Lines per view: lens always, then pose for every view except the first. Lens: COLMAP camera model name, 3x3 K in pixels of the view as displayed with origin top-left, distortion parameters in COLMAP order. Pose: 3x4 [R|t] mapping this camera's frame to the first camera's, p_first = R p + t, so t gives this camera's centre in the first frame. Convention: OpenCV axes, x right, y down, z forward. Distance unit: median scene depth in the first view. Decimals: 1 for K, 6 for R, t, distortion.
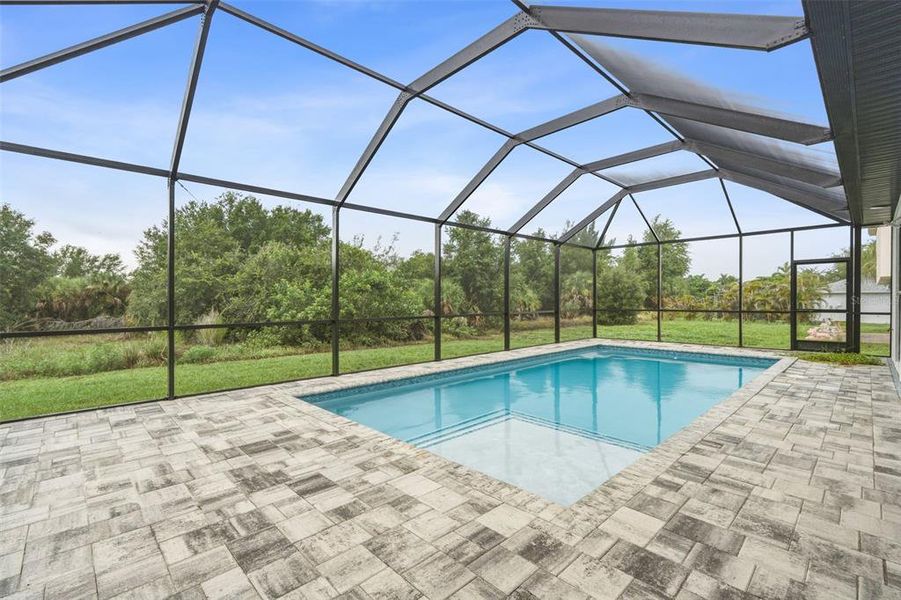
lens RADIAL K [[404.5, 0, 450.5], [0, 404.5, 302.5], [0, 0, 1]] dist [-0.008125, -0.000180]
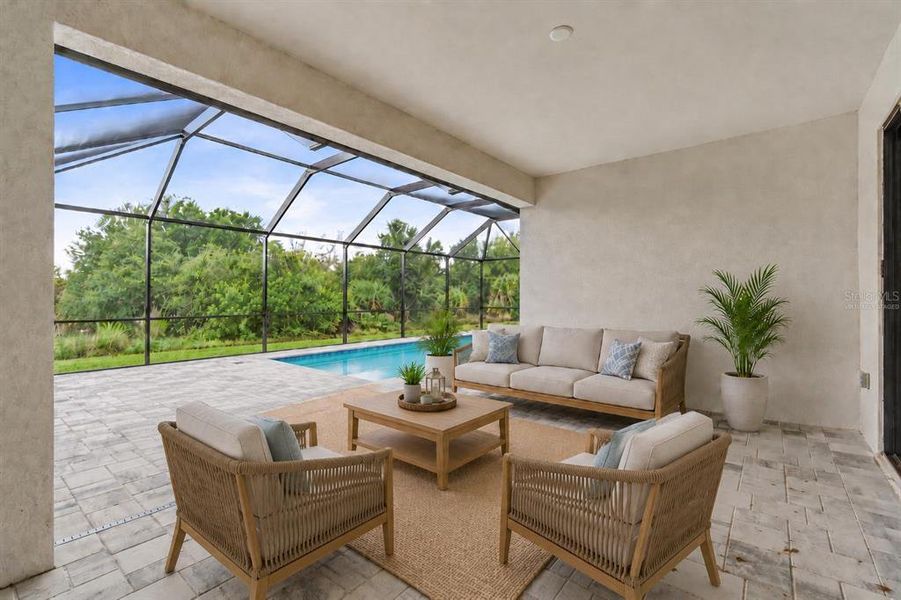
lens RADIAL K [[404.5, 0, 450.2], [0, 404.5, 297.4], [0, 0, 1]] dist [-0.008125, -0.000180]
pose [[0.991487, 0.003747, 0.130154, 0.143729], [-0.002475, 0.999948, -0.009935, -0.002474], [-0.130185, 0.009528, 0.991444, -0.404507]]
